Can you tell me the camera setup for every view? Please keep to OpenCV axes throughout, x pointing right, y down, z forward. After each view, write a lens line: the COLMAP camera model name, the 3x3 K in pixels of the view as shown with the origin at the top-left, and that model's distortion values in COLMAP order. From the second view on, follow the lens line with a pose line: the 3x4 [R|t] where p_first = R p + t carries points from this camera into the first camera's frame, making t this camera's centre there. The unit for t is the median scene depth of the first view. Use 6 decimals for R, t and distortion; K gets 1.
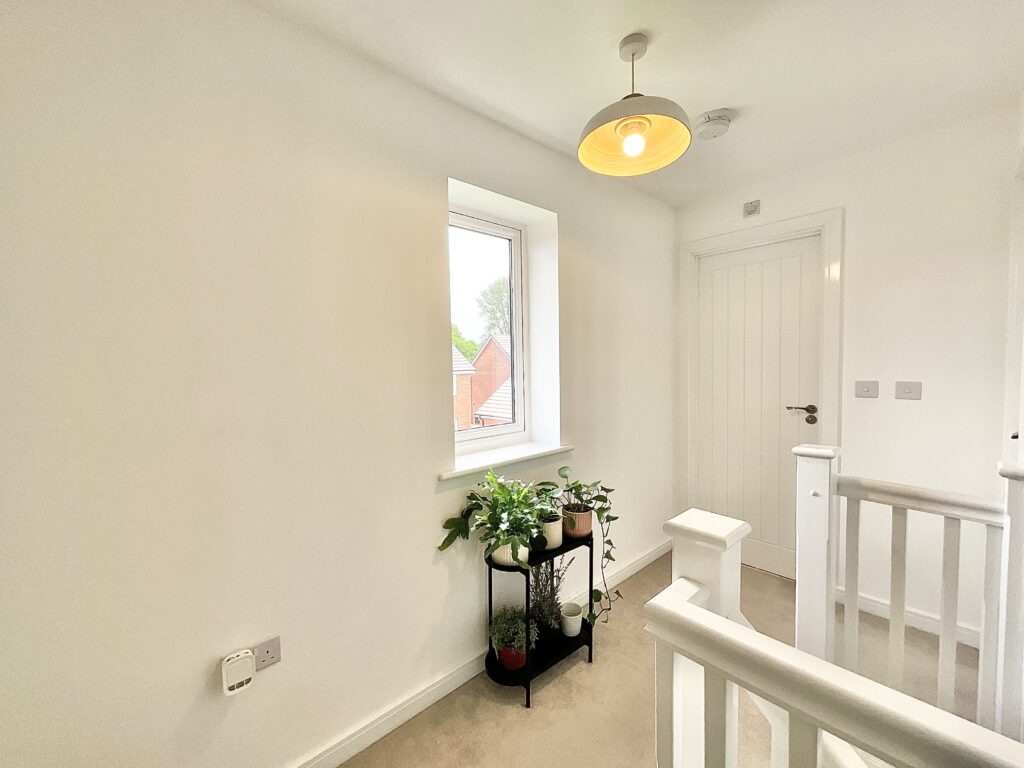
lens RADIAL K [[413.9, 0, 511.2], [0, 413.9, 381.0], [0, 0, 1]] dist [0.003541, -0.002057]
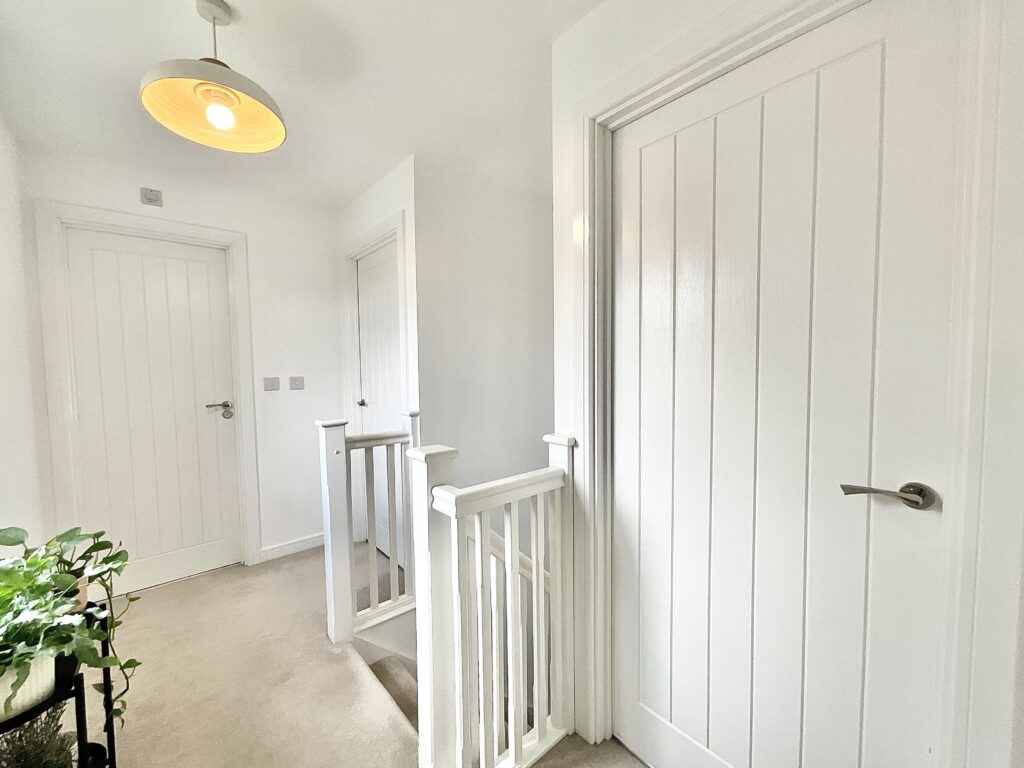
lens RADIAL K [[413.9, 0, 511.2], [0, 413.9, 385.3], [0, 0, 1]] dist [0.003541, -0.002057]
pose [[0.006553, -0.037845, 0.999262, -0.424958], [0.056807, 0.997684, 0.037412, 0.018237], [-0.998364, 0.056520, 0.008687, 0.251935]]
